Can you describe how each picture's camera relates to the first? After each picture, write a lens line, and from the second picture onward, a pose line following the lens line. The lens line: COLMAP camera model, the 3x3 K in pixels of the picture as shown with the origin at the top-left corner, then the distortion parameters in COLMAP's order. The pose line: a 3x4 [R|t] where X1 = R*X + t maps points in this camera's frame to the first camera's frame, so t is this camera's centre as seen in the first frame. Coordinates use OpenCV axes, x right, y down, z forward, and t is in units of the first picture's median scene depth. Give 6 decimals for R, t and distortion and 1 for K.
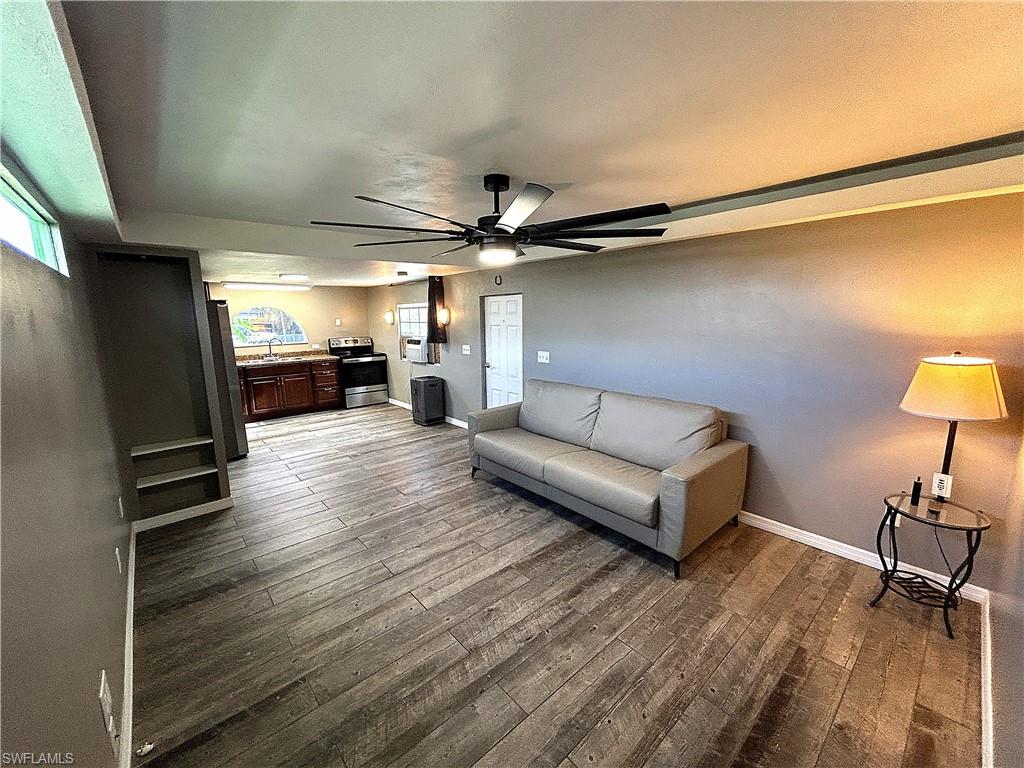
lens RADIAL K [[410.2, 0, 512.0], [0, 410.2, 384.0], [0, 0, 1]] dist [-0.000495, -0.000440]
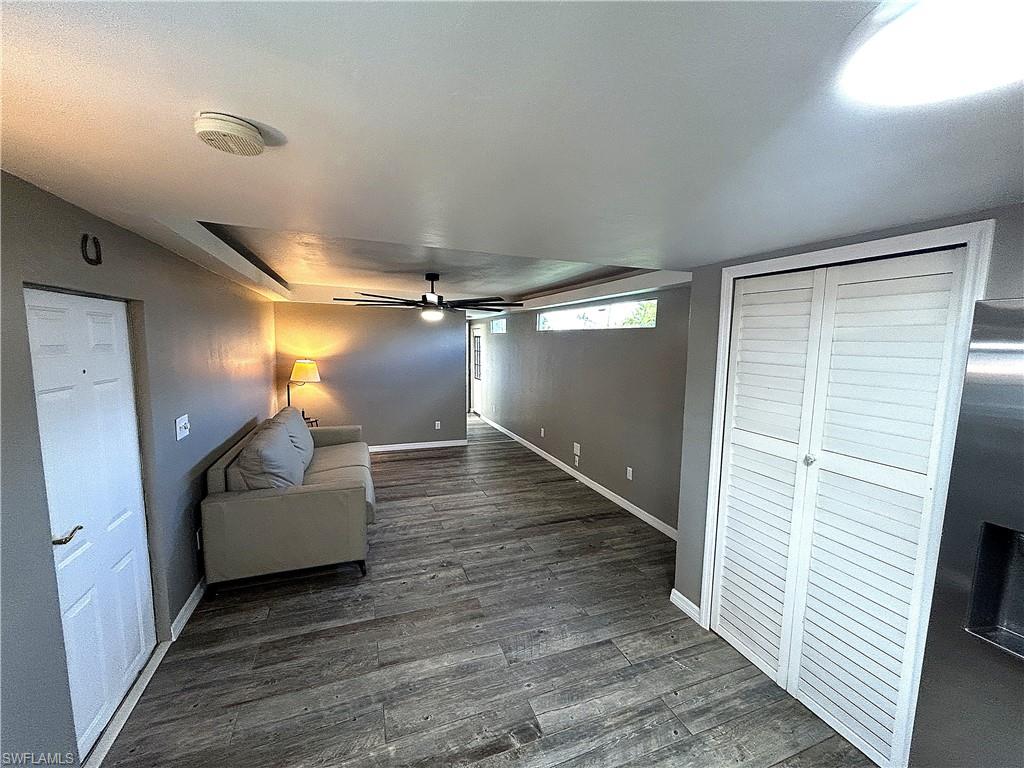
lens RADIAL K [[410.2, 0, 512.0], [0, 410.2, 384.0], [0, 0, 1]] dist [-0.000495, -0.000440]
pose [[-0.936797, -0.036398, 0.347975, -0.693377], [0.058492, 0.964283, 0.258333, -0.315948], [-0.344949, 0.262360, -0.901209, 1.780976]]
